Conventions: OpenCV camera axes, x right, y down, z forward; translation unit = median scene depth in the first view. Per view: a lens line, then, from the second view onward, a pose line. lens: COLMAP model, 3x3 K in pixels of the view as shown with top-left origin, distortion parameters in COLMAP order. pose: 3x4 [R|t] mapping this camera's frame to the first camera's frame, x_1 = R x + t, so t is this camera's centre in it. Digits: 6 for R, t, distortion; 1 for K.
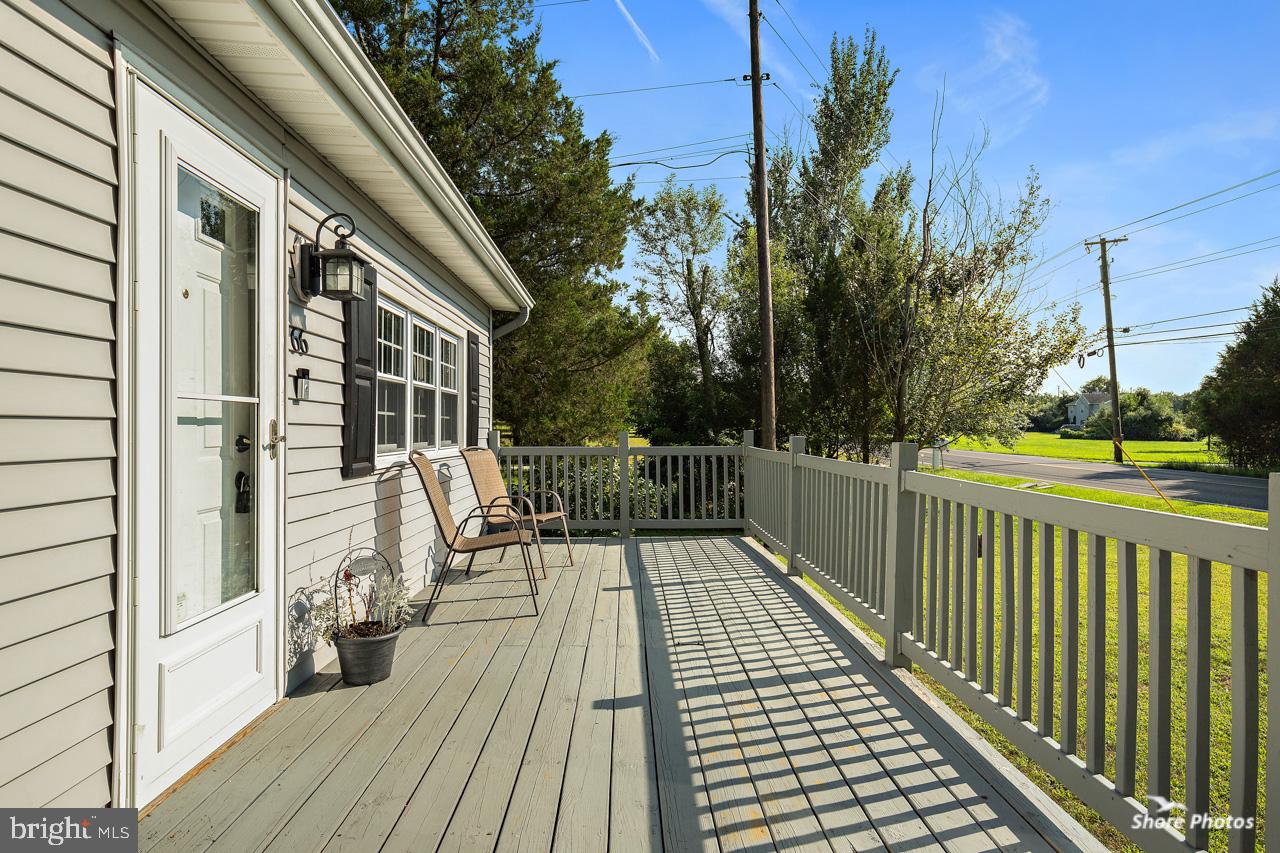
lens RADIAL K [[731.6, 0, 640.5], [0, 731.6, 428.7], [0, 0, 1]] dist [-0.000603, -0.000650]
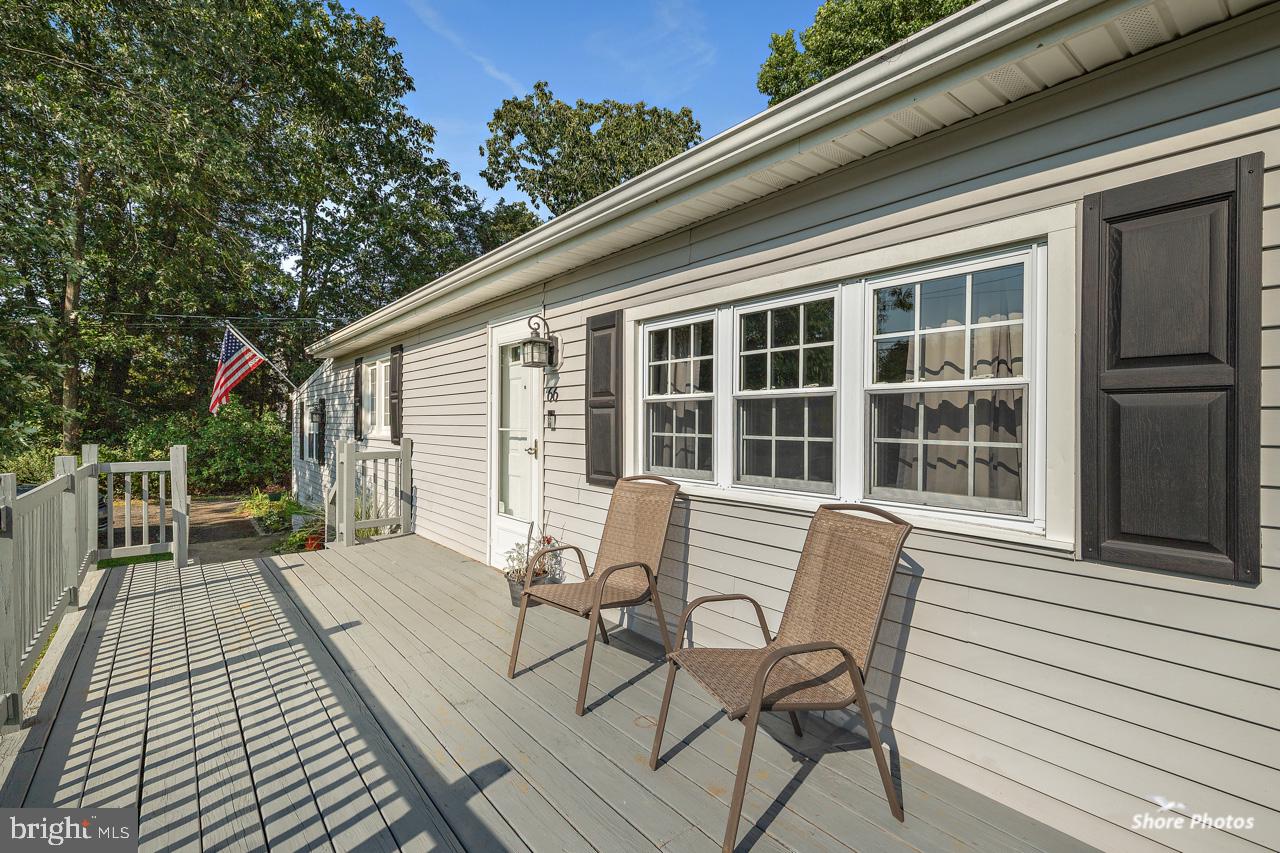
lens RADIAL K [[577.6, 0, 645.3], [0, 577.6, 422.3], [0, 0, 1]] dist [0.003441, 0.000154]
pose [[-0.786402, -0.004382, -0.617699, 0.196203], [-0.003714, 0.999990, -0.002365, -0.048020], [0.617703, 0.000434, -0.786411, 2.149848]]
